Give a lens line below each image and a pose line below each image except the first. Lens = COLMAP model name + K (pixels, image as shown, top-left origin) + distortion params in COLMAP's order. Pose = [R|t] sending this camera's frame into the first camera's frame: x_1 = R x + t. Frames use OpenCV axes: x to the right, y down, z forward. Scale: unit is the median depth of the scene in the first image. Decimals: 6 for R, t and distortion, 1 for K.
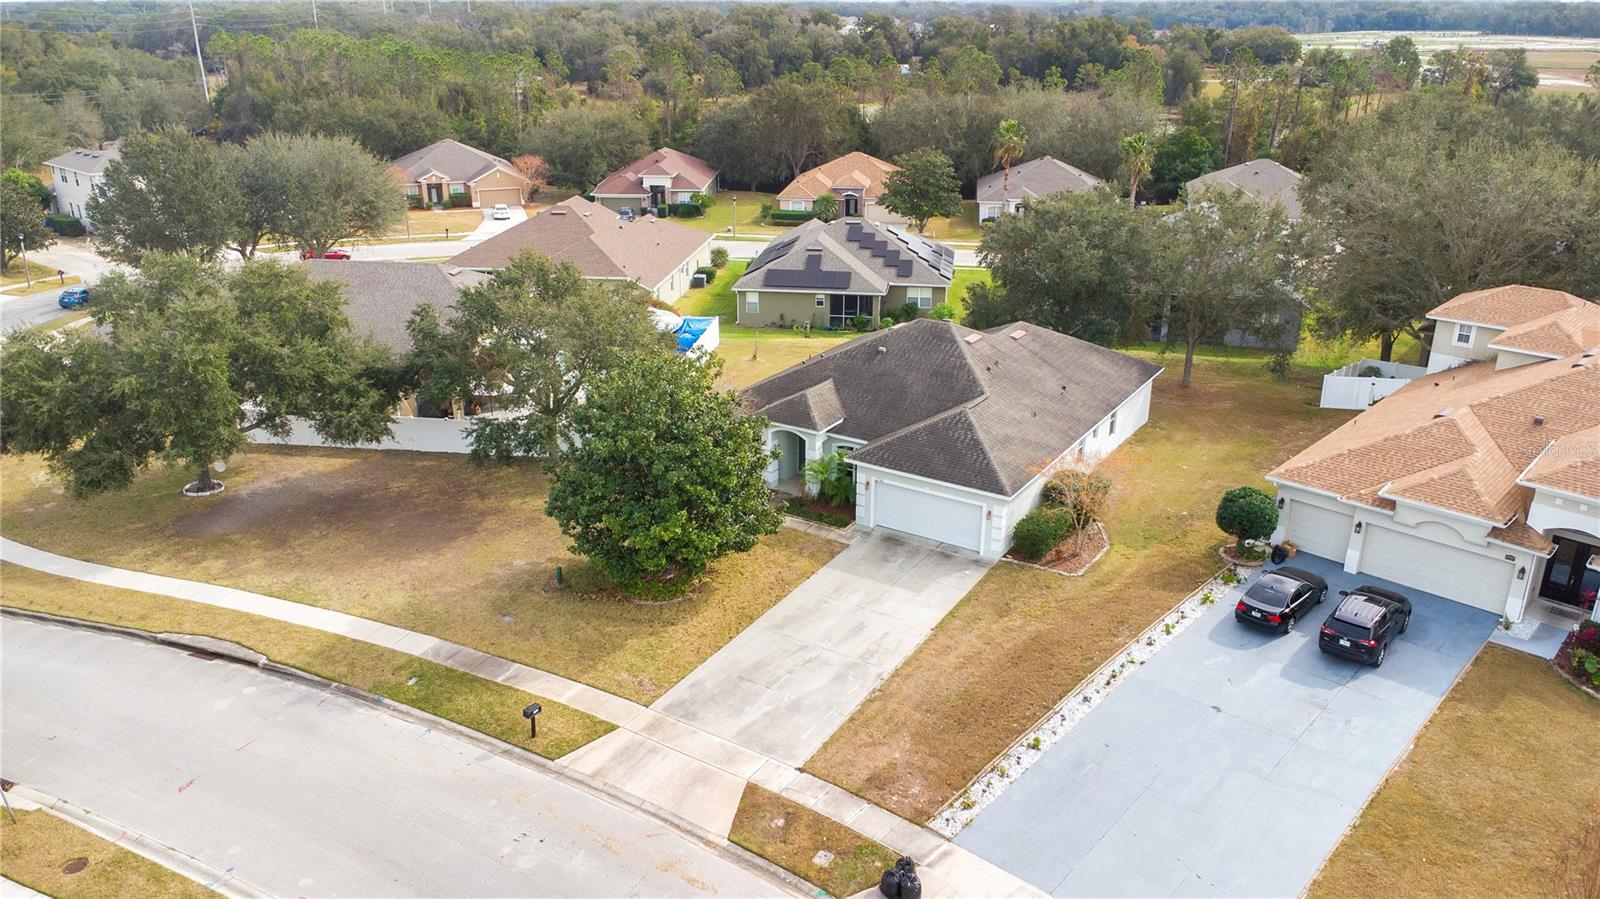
lens RADIAL K [[1164.0, 0, 798.7], [0, 1164.0, 455.0], [0, 0, 1]] dist [0.029172, -0.030456]
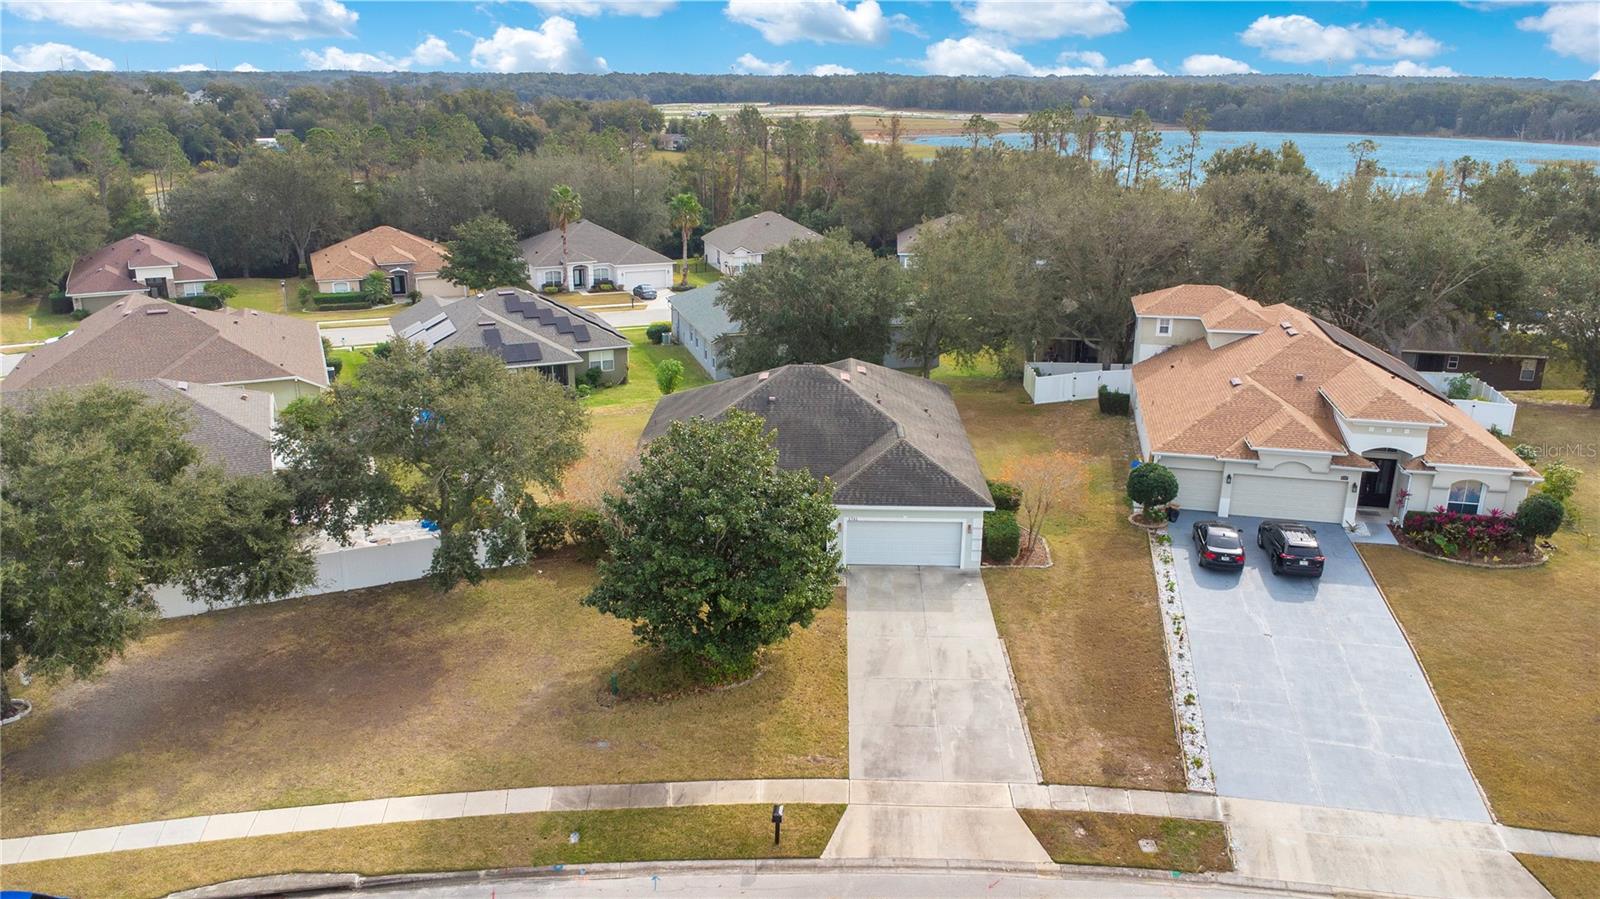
lens RADIAL K [[1164.0, 0, 800.8], [0, 1164.0, 450.4], [0, 0, 1]] dist [0.029172, -0.030456]
pose [[0.851932, -0.155664, 0.499980, -0.516225], [0.185398, 0.982613, -0.009977, -0.039200], [-0.489734, 0.101195, 0.865979, 0.142702]]
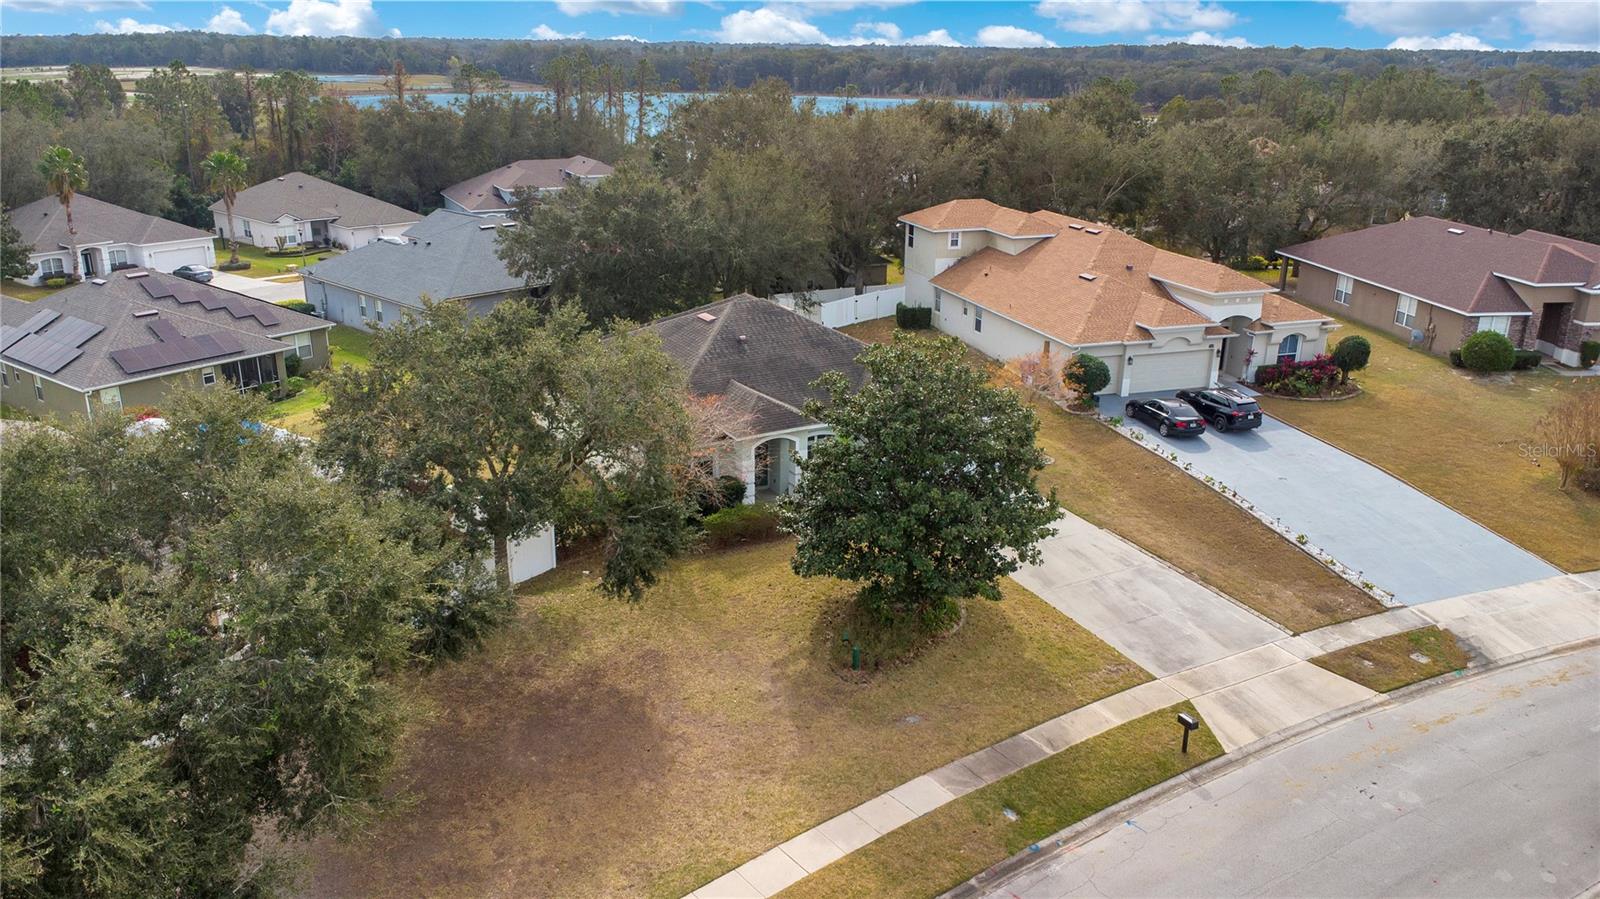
lens RADIAL K [[1164.0, 0, 802.7], [0, 1164.0, 443.4], [0, 0, 1]] dist [0.029172, -0.030456]
pose [[0.464424, -0.280635, 0.839973, -0.857967], [0.312016, 0.939500, 0.141372, -0.156861], [-0.828828, 0.196429, 0.523889, 0.611316]]
